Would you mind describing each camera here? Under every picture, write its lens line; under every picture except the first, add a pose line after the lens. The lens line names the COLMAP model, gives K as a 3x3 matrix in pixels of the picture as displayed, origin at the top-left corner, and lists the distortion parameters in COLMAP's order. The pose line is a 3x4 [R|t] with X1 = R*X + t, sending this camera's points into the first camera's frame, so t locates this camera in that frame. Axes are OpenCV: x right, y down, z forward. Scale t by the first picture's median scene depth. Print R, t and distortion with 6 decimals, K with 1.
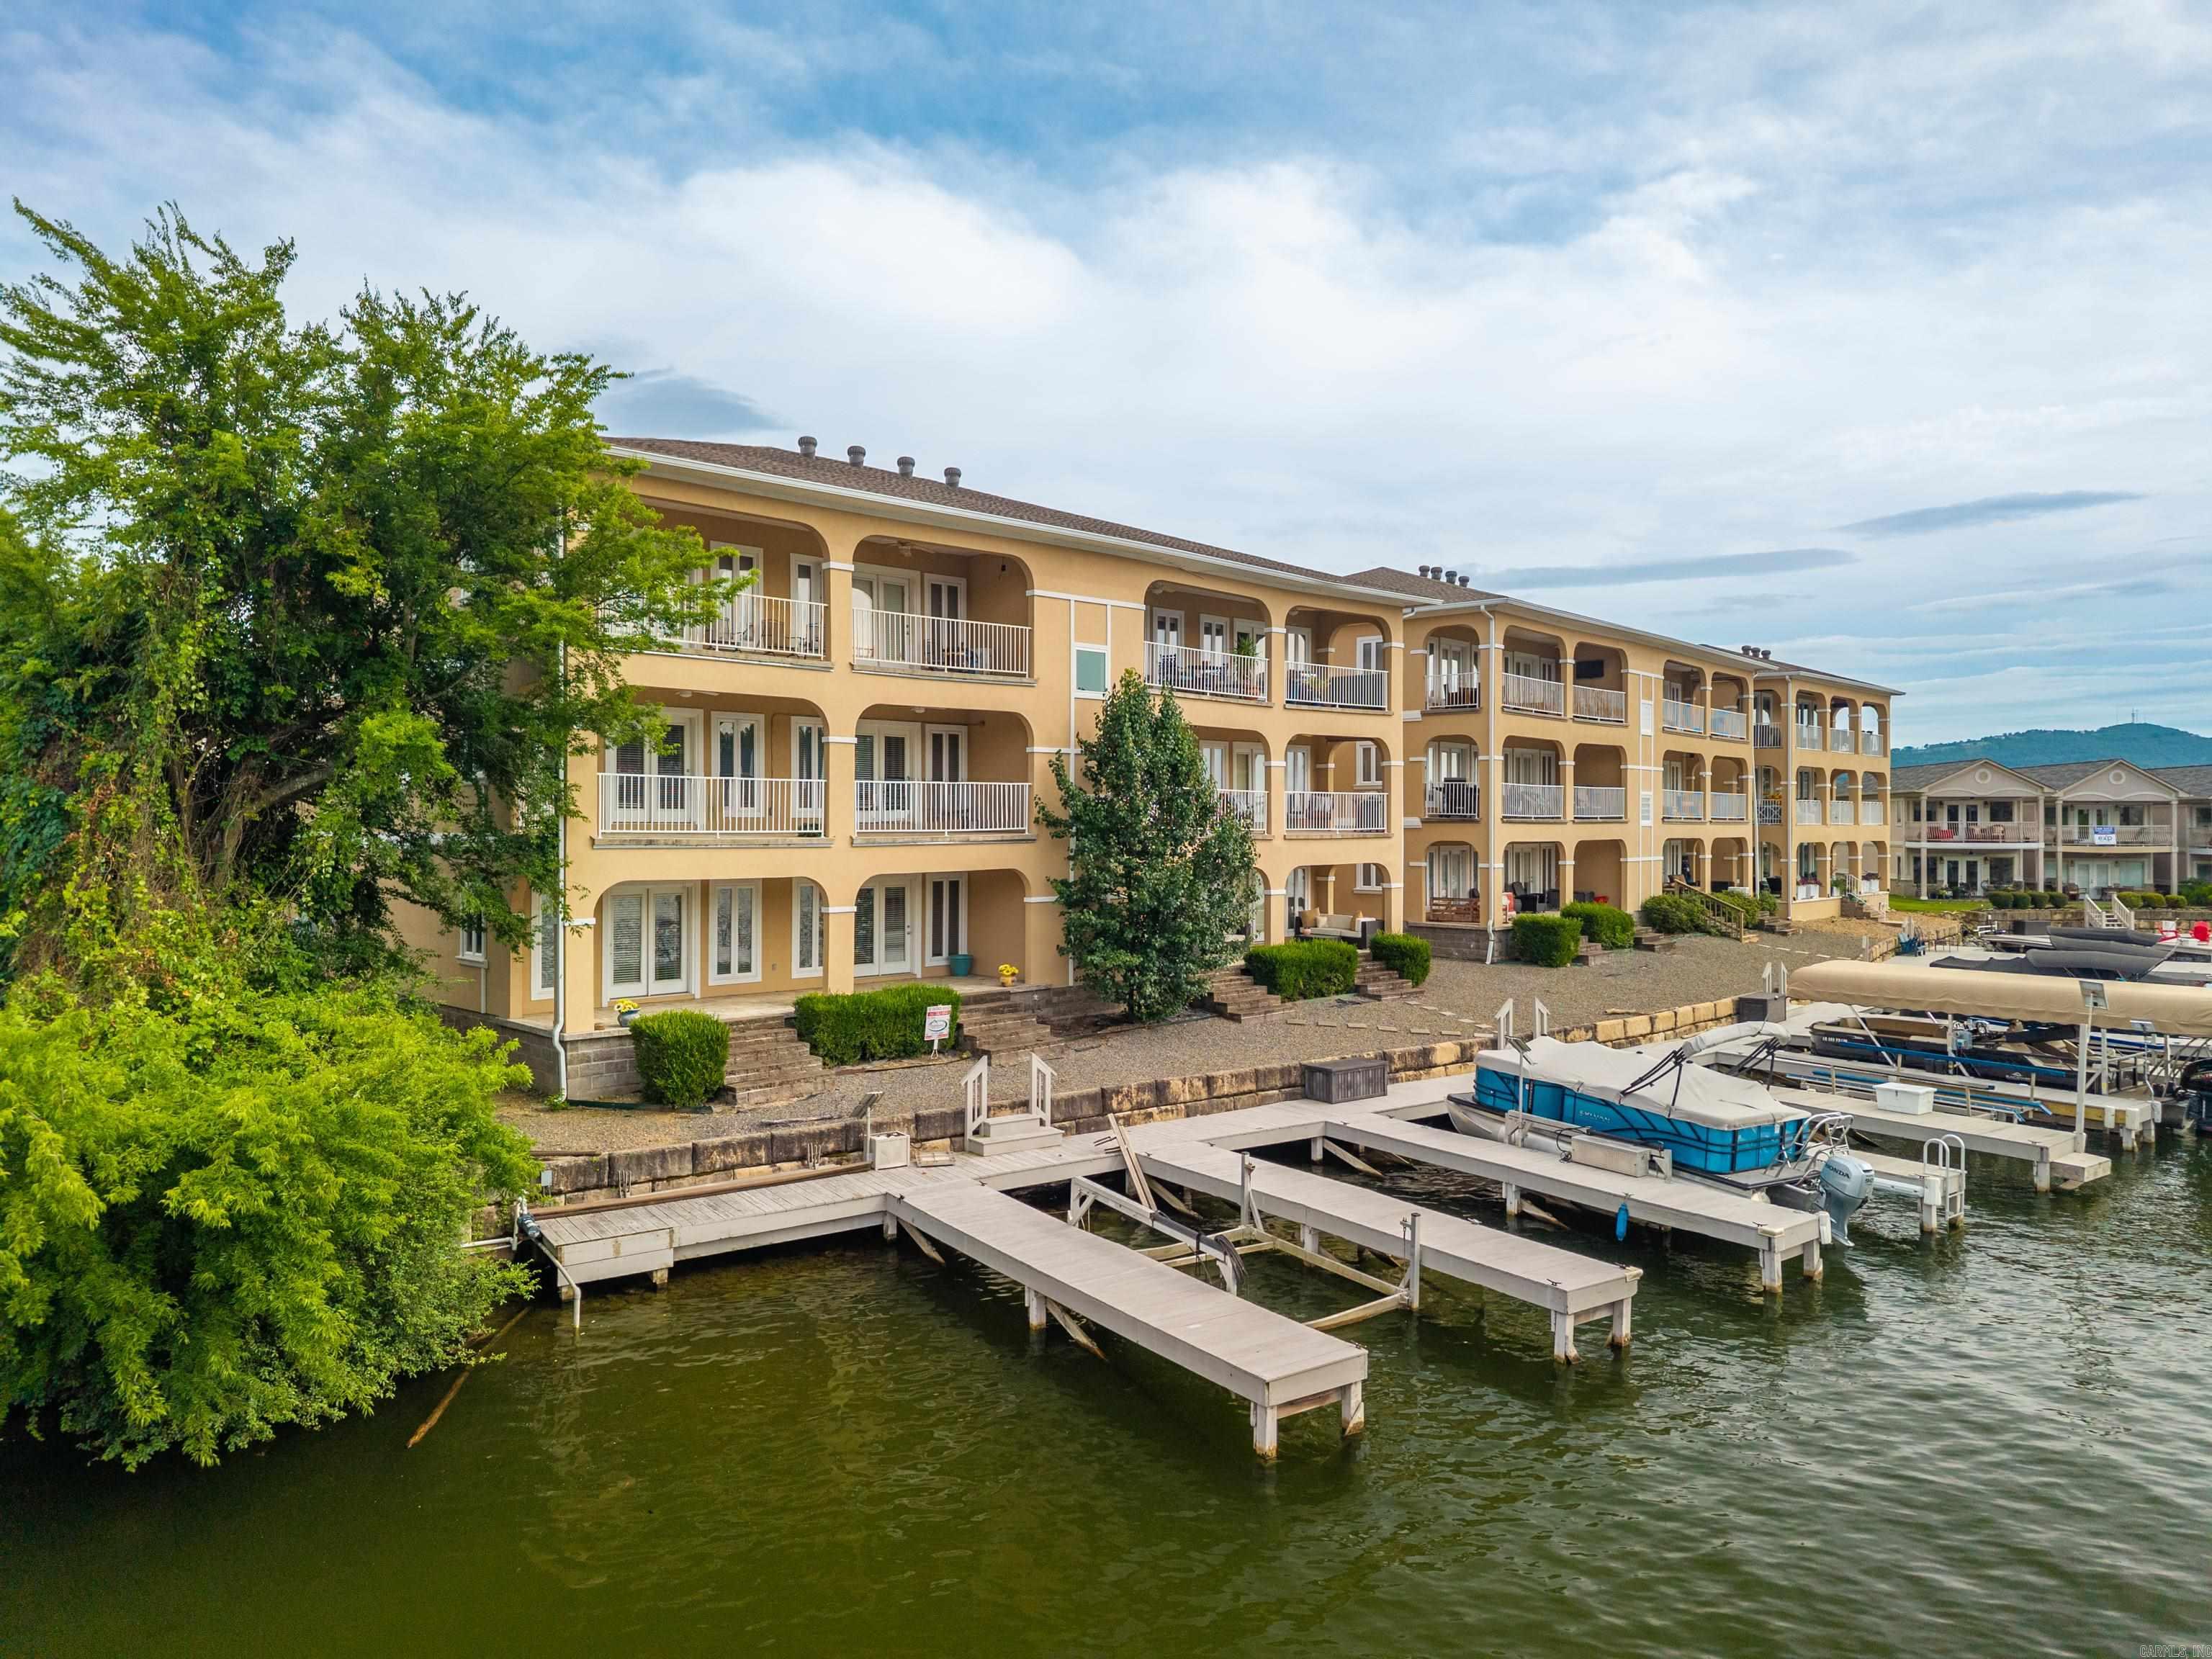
lens RADIAL K [[1540.5, 0, 1105.1], [0, 1540.5, 787.6], [0, 0, 1]] dist [0.047244, -0.035242]
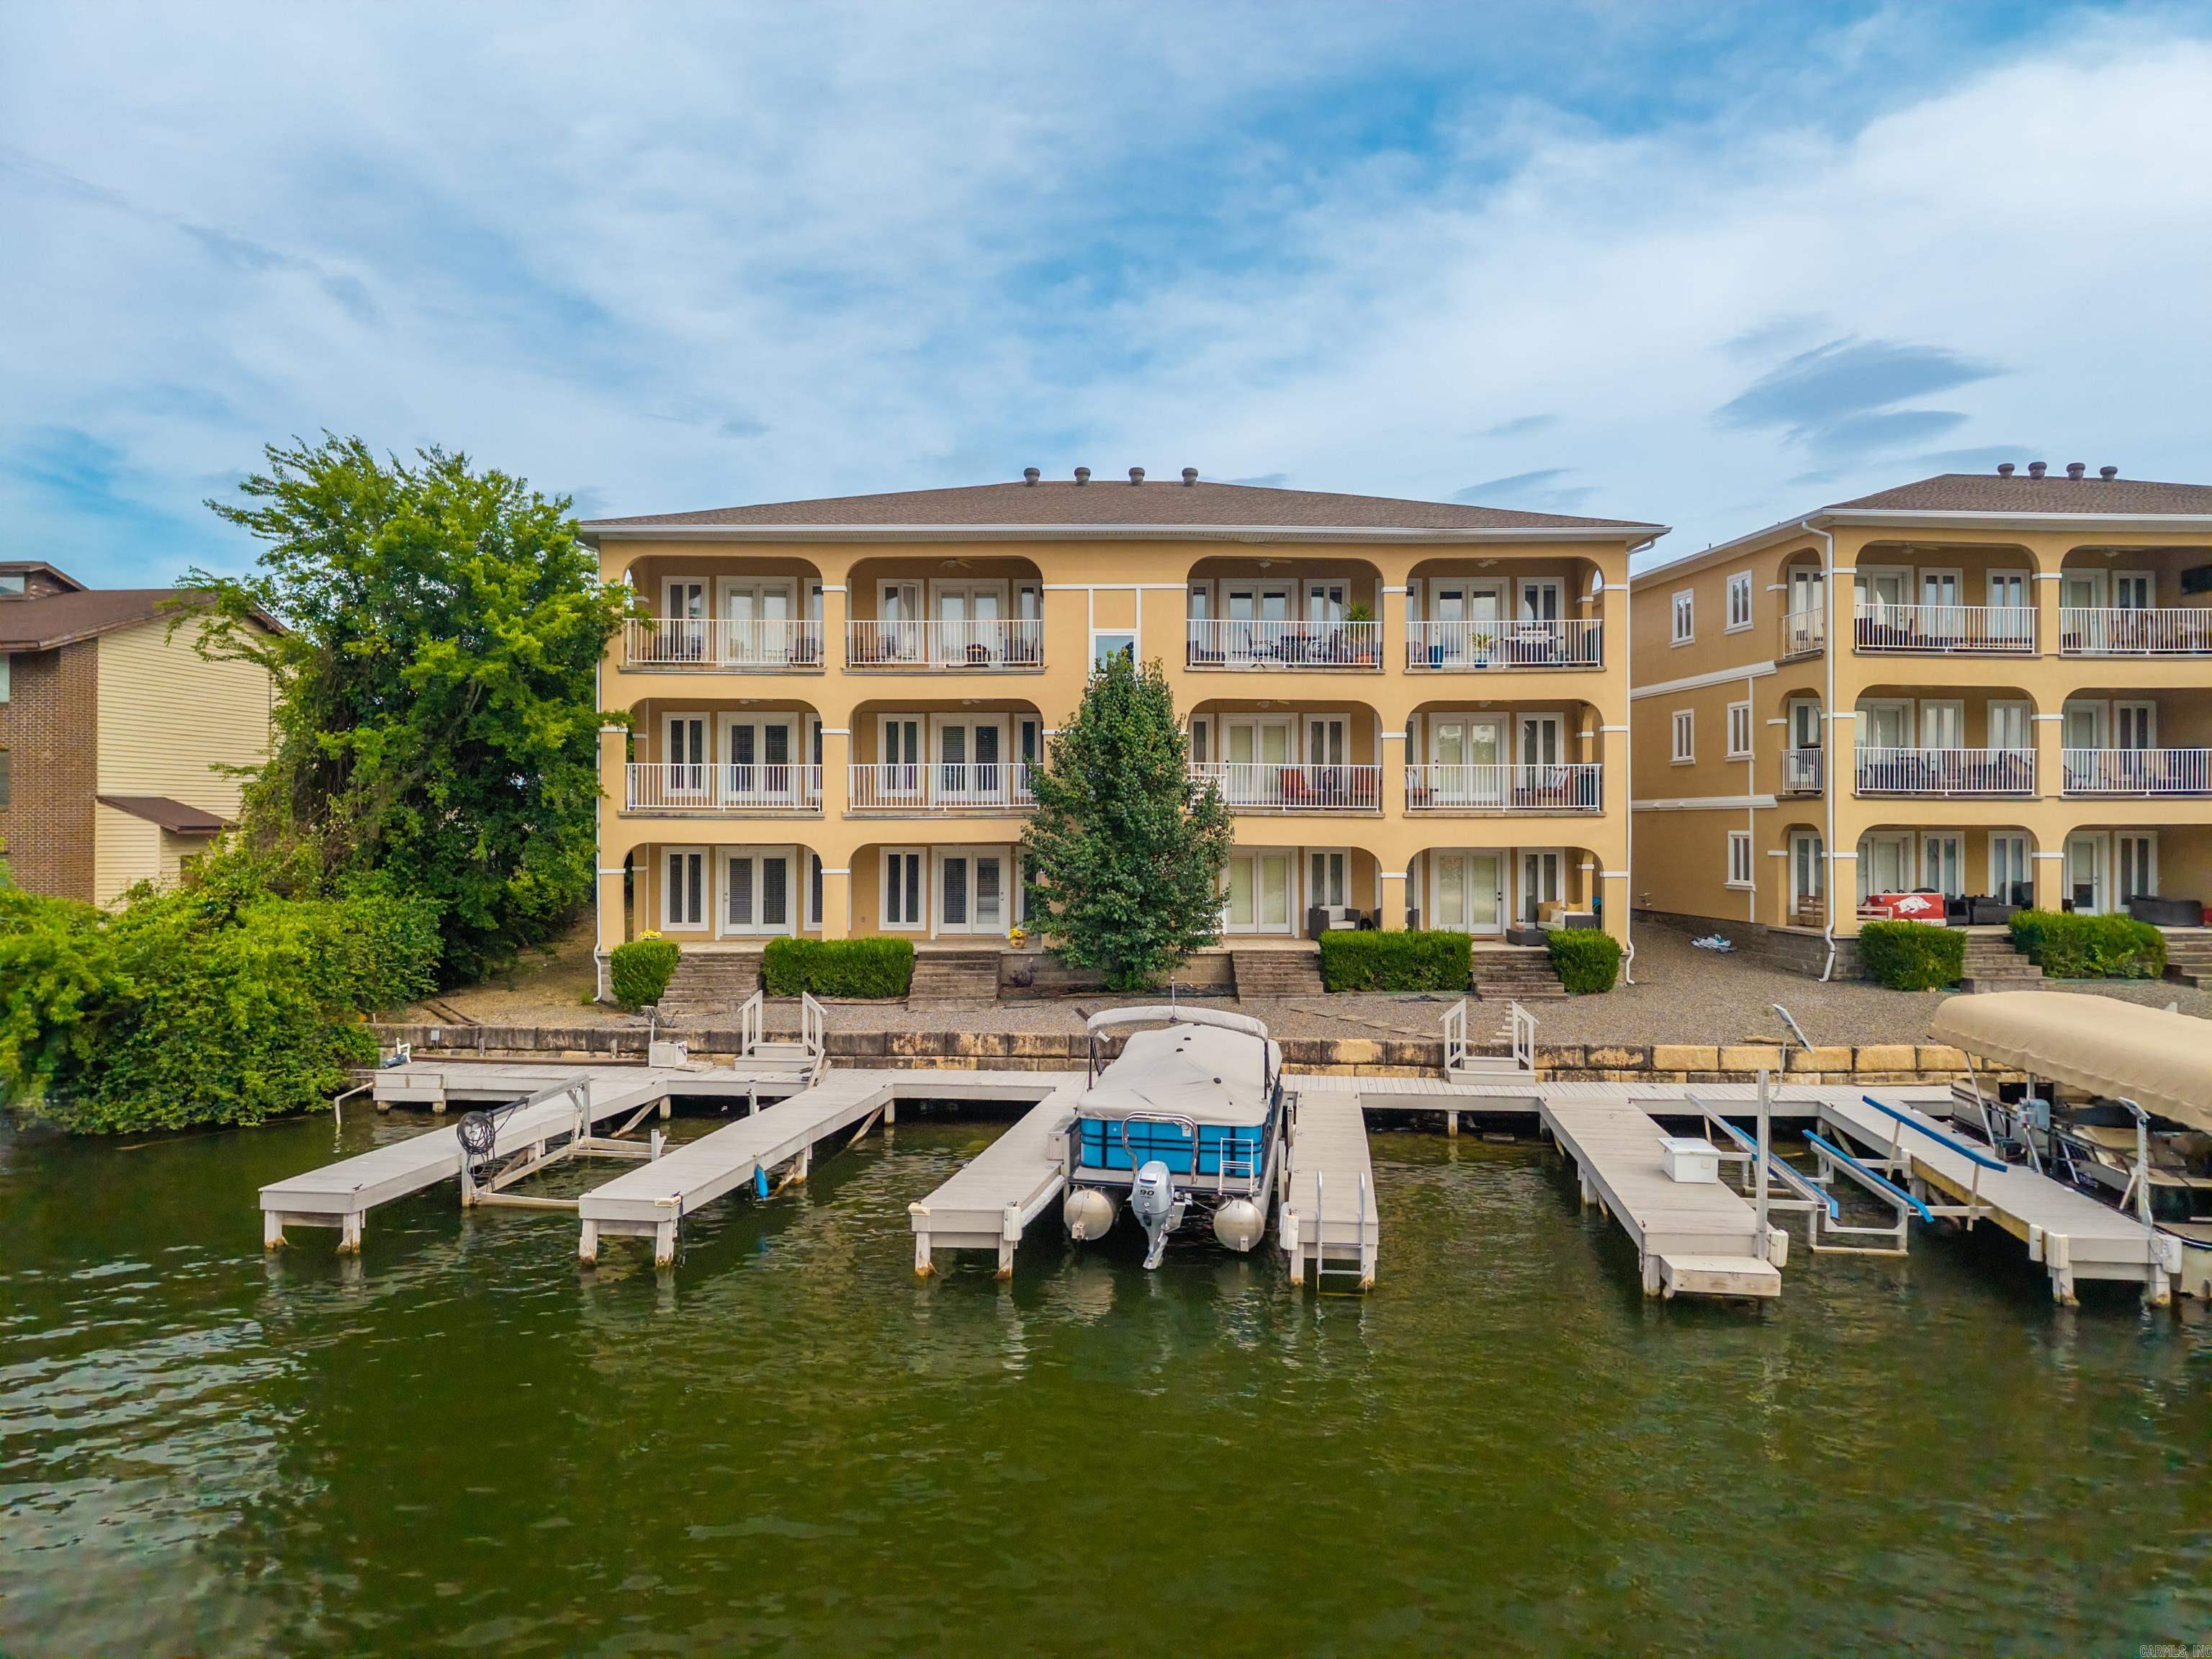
lens RADIAL K [[1572.6, 0, 1225.0], [0, 1572.6, 825.5], [0, 0, 1]] dist [0.045172, -0.081184]
pose [[0.712209, 0.000489, -0.701967, 0.674418], [0.016015, 0.999728, 0.016945, 0.019565], [0.701785, -0.023310, 0.712008, 0.244847]]
